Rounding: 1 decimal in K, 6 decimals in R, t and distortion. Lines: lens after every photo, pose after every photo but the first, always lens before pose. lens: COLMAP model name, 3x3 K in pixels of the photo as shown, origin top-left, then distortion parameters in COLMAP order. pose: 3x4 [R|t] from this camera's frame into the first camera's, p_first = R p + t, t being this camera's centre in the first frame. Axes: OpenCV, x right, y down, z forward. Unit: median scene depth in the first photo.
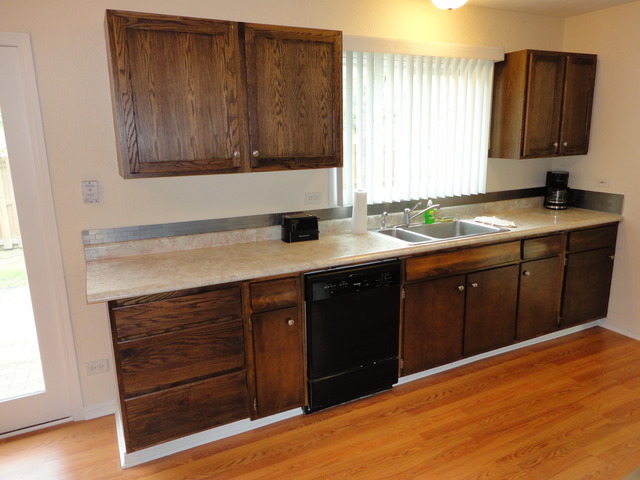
lens RADIAL K [[468.2, 0, 320.0], [0, 468.2, 240.0], [0, 0, 1]] dist [-0.006441, -0.003988]
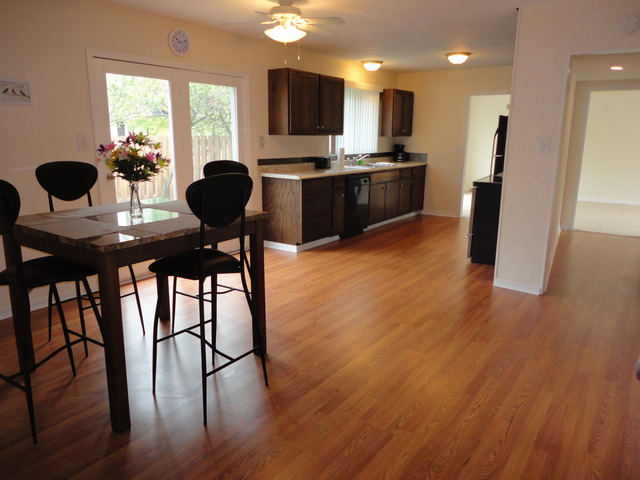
lens RADIAL K [[468.2, 0, 320.0], [0, 468.2, 240.0], [0, 0, 1]] dist [-0.006441, -0.003988]
pose [[0.876707, -0.076262, 0.474941, -1.014305], [0.074221, 0.996975, 0.023079, 0.252901], [-0.475264, 0.015017, 0.879715, -0.836503]]
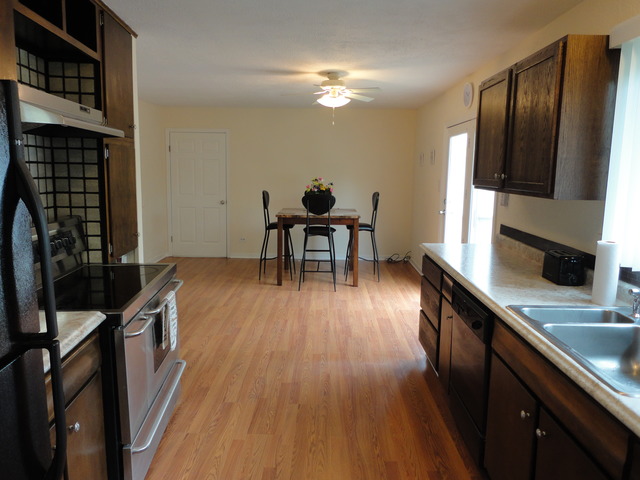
lens RADIAL K [[468.2, 0, 320.0], [0, 468.2, 240.0], [0, 0, 1]] dist [-0.006441, -0.003988]
pose [[-0.452573, 0.145262, -0.879816, 0.795785], [-0.205144, 0.943219, 0.261255, -0.183910], [0.867810, 0.298727, -0.397076, 0.825128]]
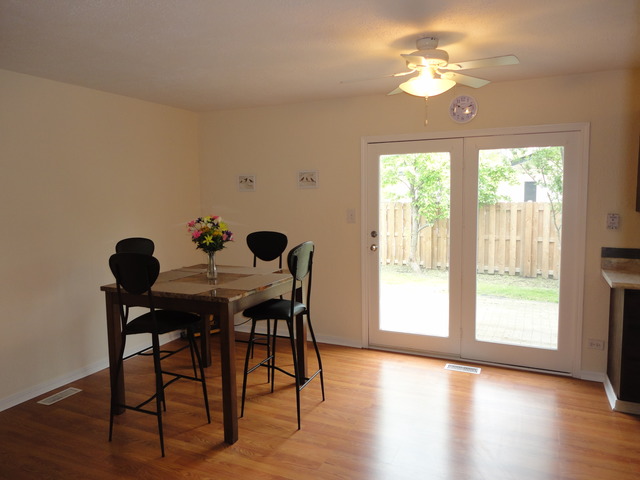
lens RADIAL K [[468.2, 0, 320.0], [0, 468.2, 240.0], [0, 0, 1]] dist [-0.006441, -0.003988]
pose [[0.635586, 0.085819, -0.767245, 0.040895], [-0.173666, 0.984225, -0.033776, 0.119414], [0.752244, 0.154712, 0.640464, -0.455867]]
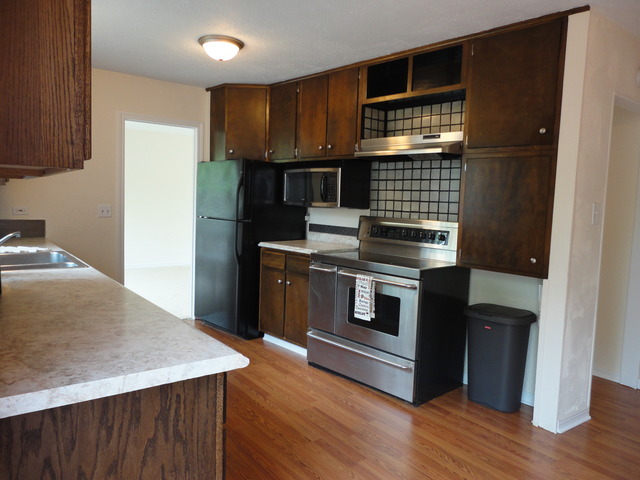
lens RADIAL K [[468.2, 0, 320.0], [0, 468.2, 240.0], [0, 0, 1]] dist [-0.006441, -0.003988]
pose [[-0.188062, -0.068270, 0.979782, -0.654774], [0.187449, 0.976749, 0.104038, -0.042275], [-0.964104, 0.203224, -0.170892, 0.578497]]
